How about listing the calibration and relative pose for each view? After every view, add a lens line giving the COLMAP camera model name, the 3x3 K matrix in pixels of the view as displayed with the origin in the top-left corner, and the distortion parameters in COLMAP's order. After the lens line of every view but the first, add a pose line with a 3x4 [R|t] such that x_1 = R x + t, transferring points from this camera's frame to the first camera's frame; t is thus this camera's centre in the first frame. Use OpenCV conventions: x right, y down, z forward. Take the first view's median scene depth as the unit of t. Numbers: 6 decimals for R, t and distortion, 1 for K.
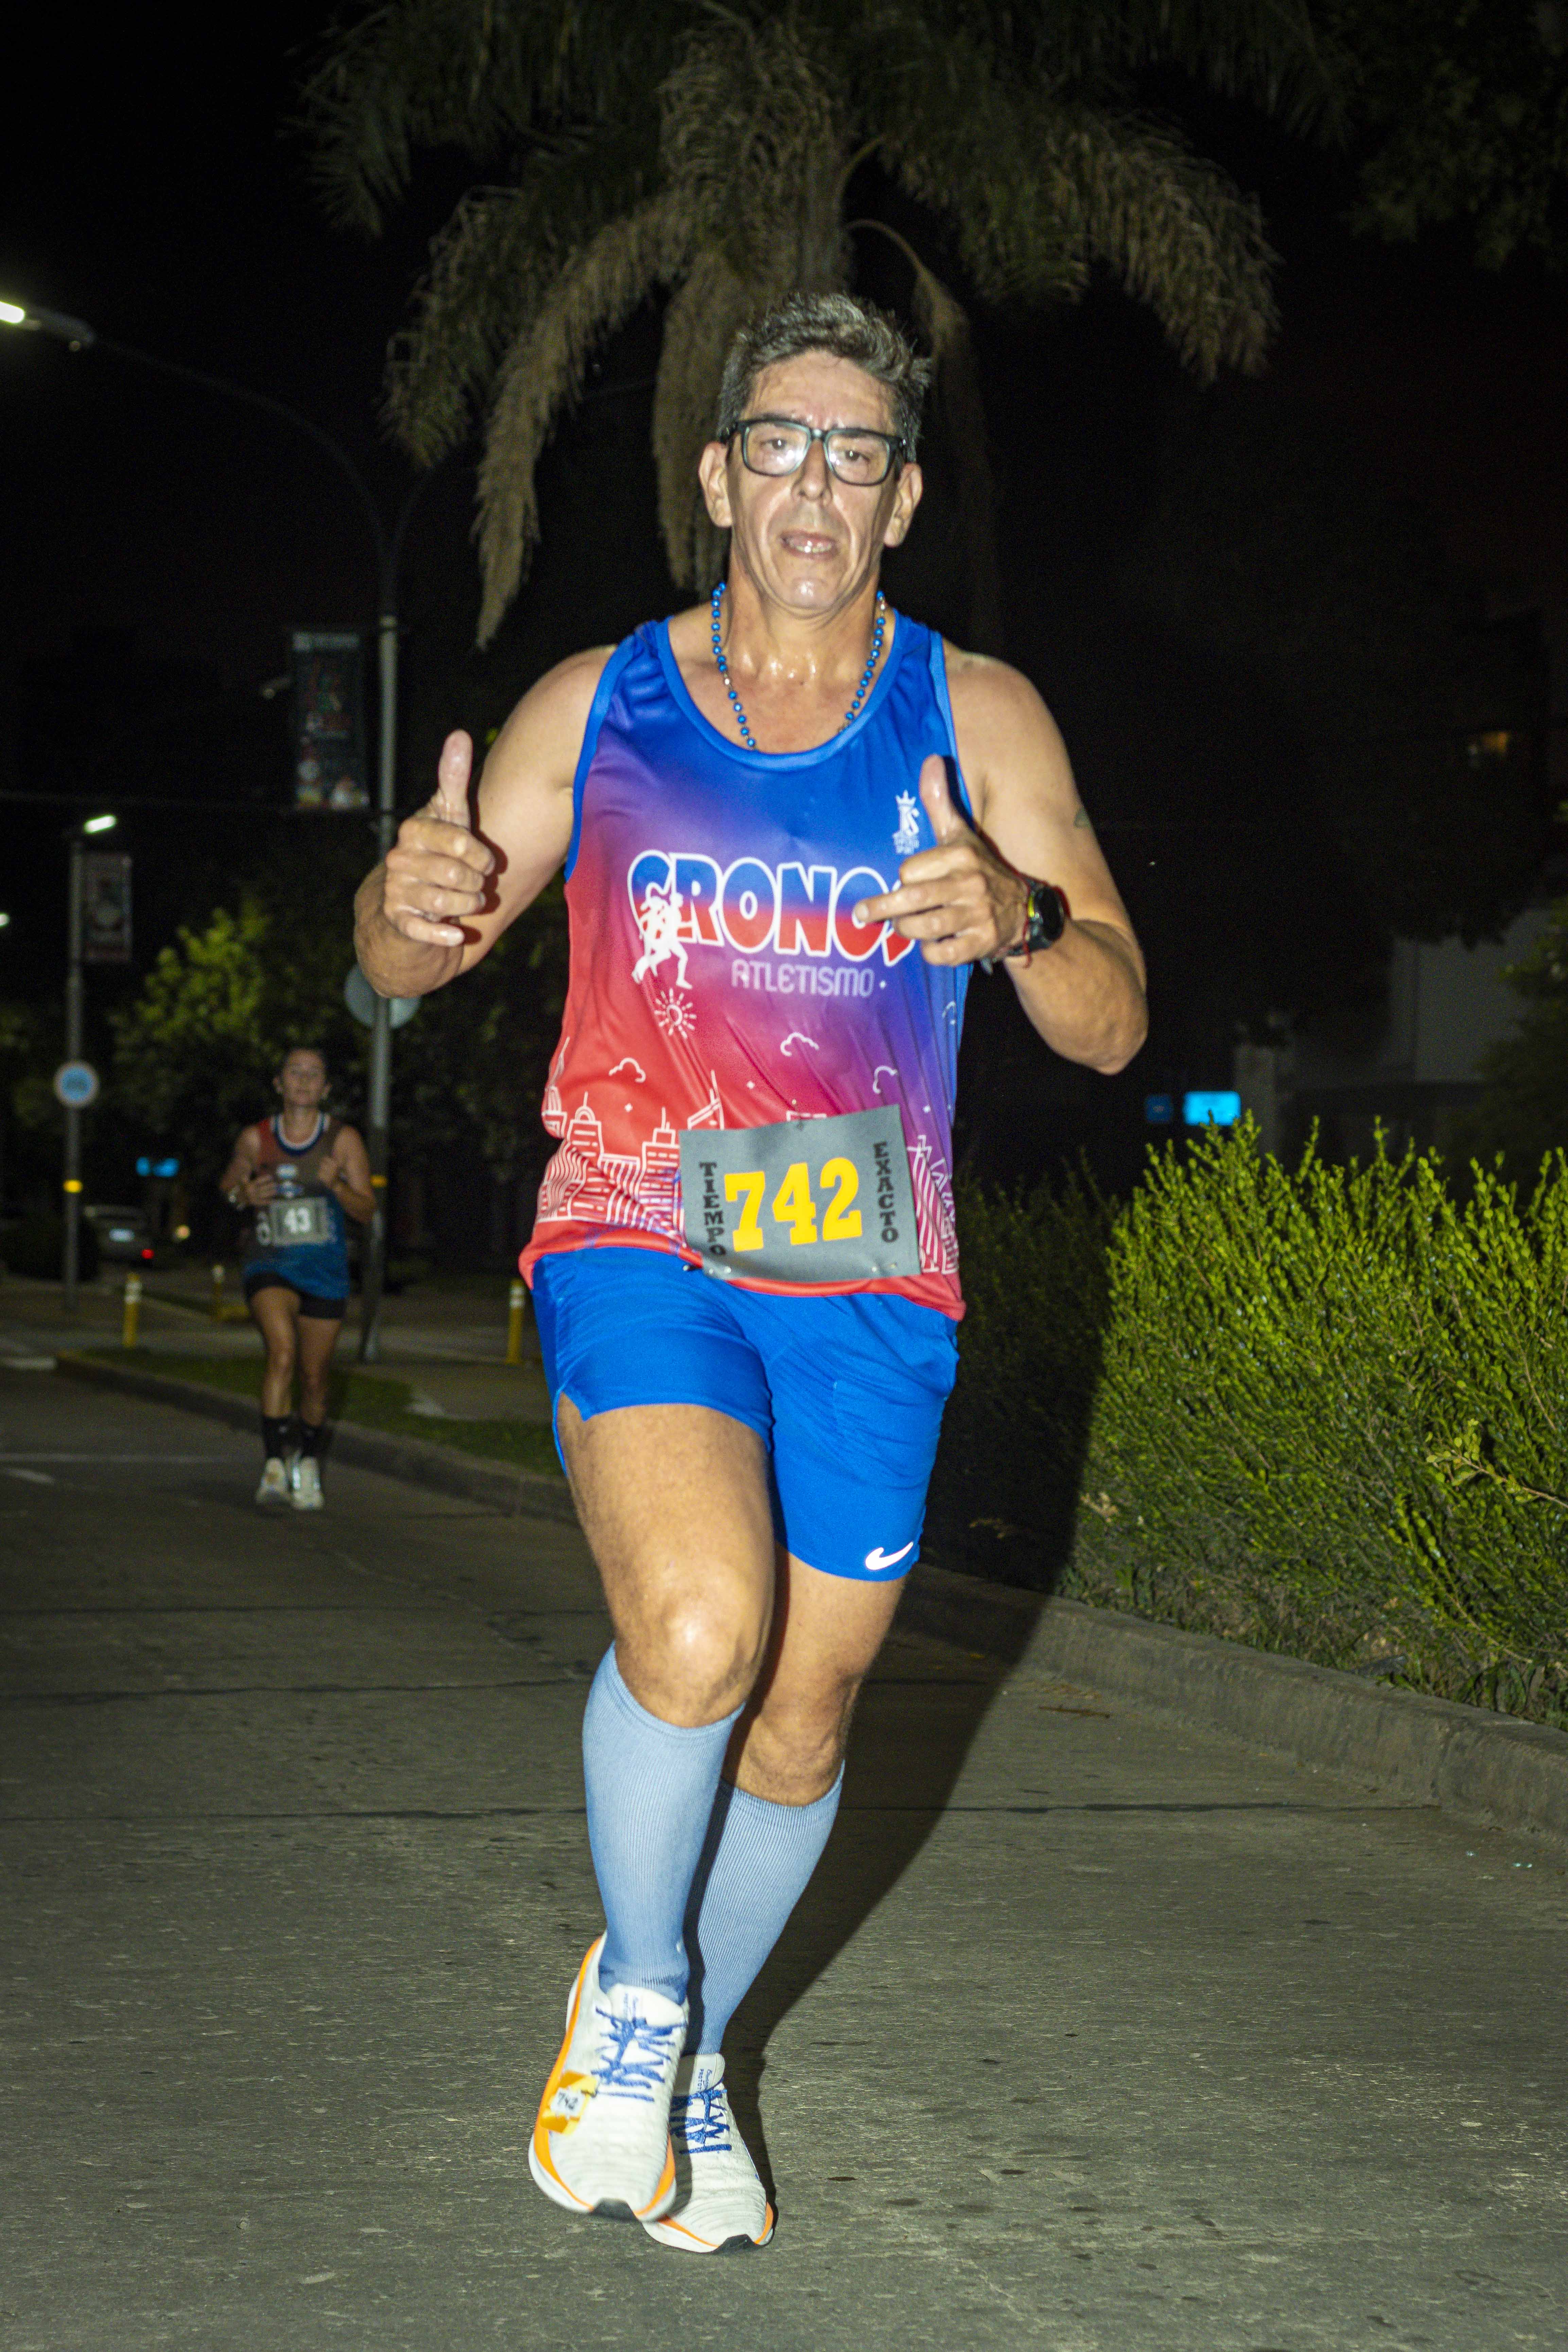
lens RADIAL K [[5365.5, 0, 779.0], [0, 5365.5, 1448.5], [0, 0, 1]] dist [0.110952, -0.010225]
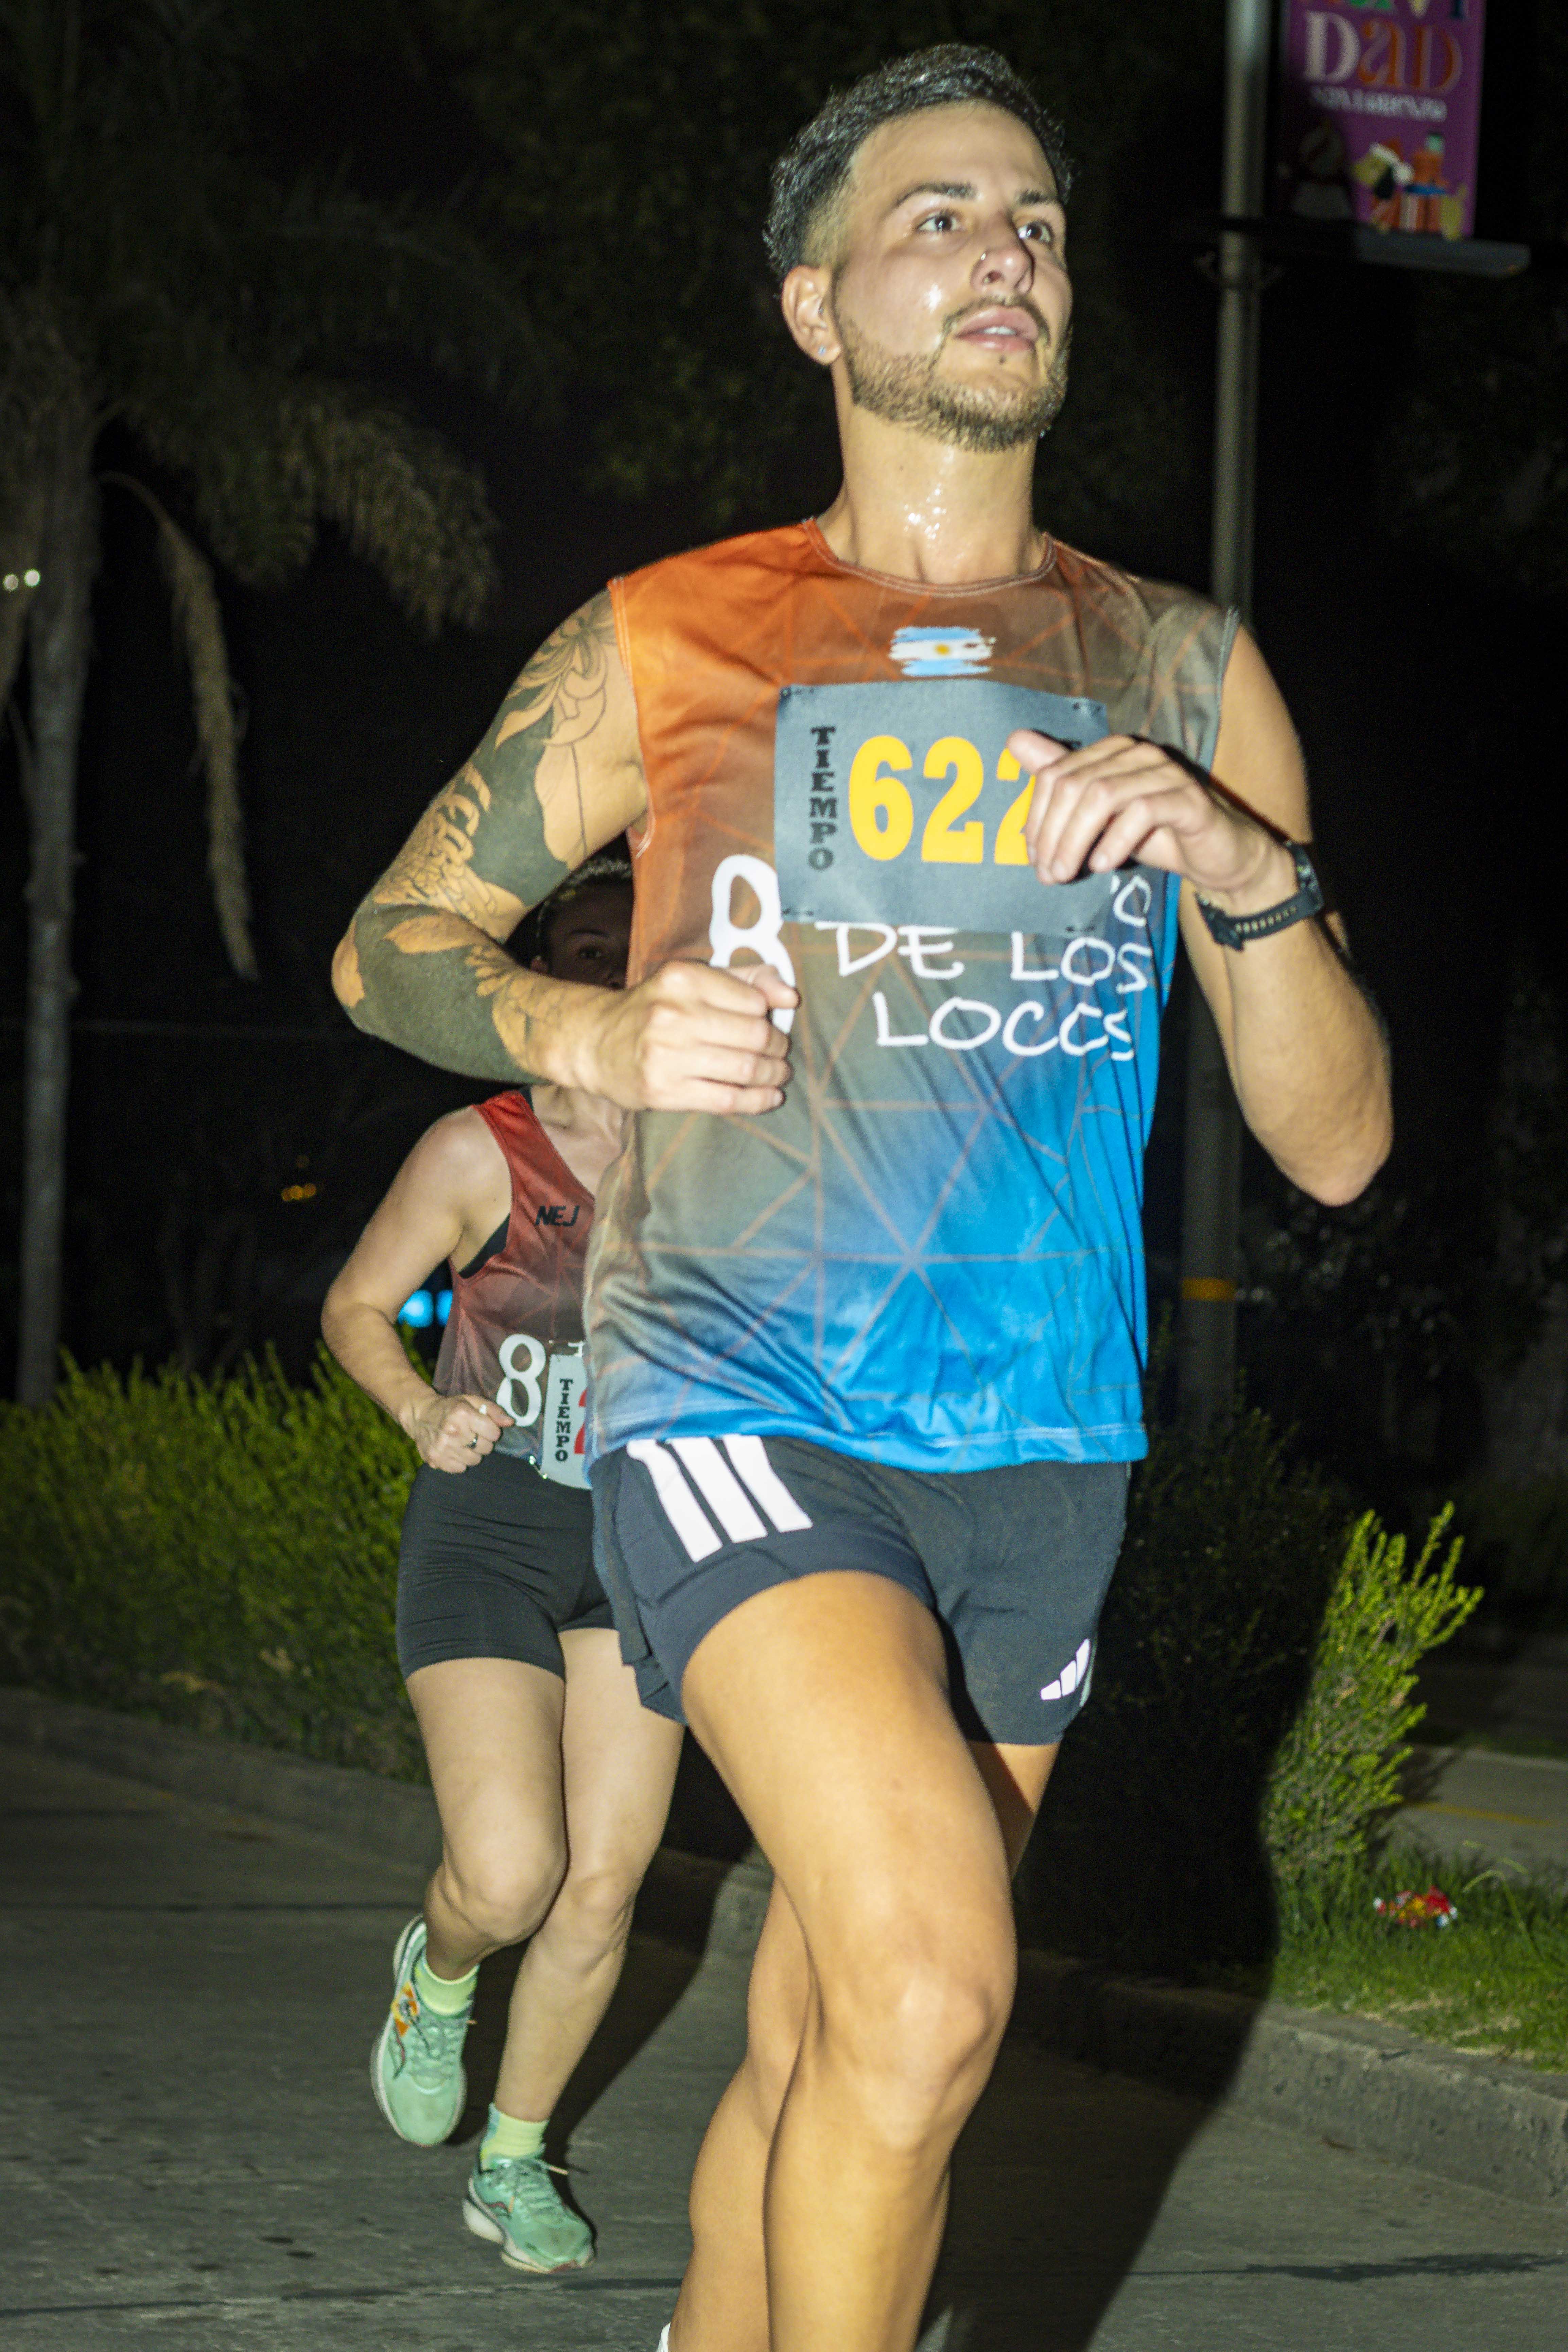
lens RADIAL K [[5365.5, 0, 779.0], [0, 5365.5, 1448.5], [0, 0, 1]] dist [0.110952, -0.010225]
pose [[0.990848, 0.014114, 0.134241, 0.013576], [-0.009161, 0.999257, -0.037443, 0.008288], [-0.134670, 0.035870, 0.990241, -0.149004]]
